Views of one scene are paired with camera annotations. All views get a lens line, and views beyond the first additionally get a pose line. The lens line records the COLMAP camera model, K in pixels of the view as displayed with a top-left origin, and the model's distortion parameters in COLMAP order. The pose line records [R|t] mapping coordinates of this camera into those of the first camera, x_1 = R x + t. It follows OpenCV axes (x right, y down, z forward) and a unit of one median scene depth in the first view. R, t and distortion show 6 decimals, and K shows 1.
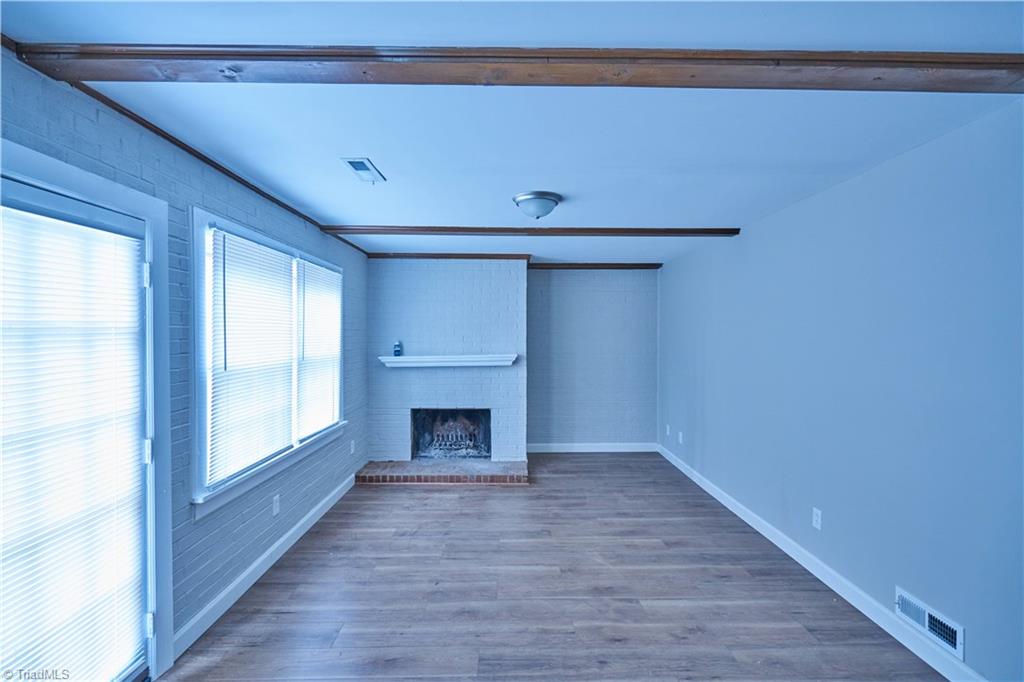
lens RADIAL K [[467.3, 0, 513.6], [0, 467.3, 344.1], [0, 0, 1]] dist [0.000127, 0.000276]
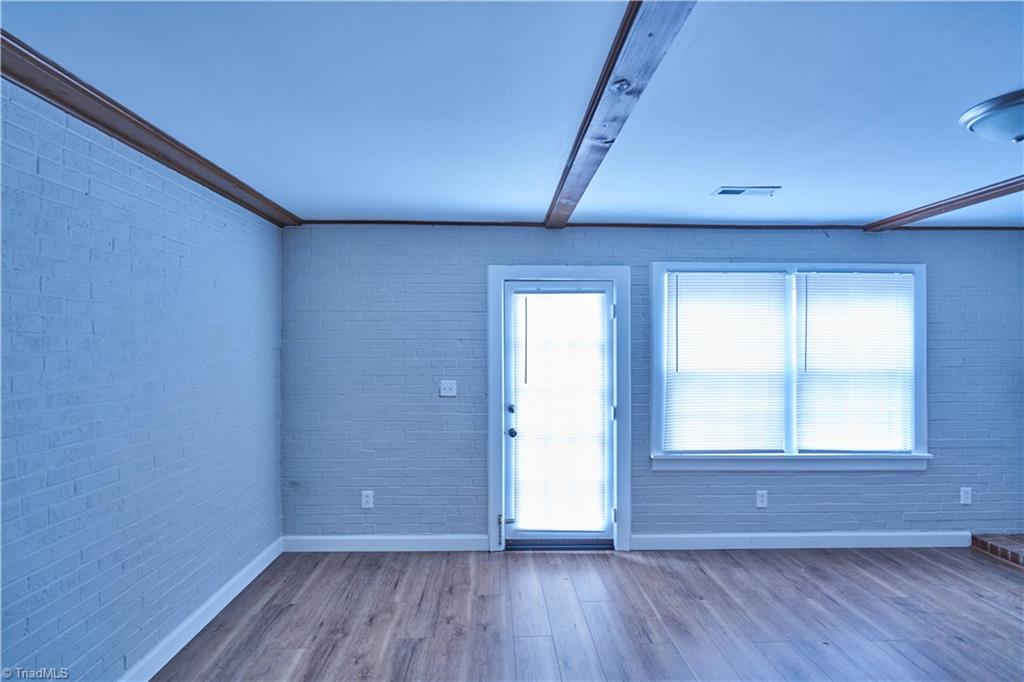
lens RADIAL K [[481.7, 0, 507.1], [0, 481.7, 350.3], [0, 0, 1]] dist [0.000935, 0.000425]
pose [[-0.002784, 0.005027, -0.999983, 0.643053], [-0.018011, 0.999825, 0.005076, -0.004693], [0.999834, 0.018025, -0.002693, 0.391130]]
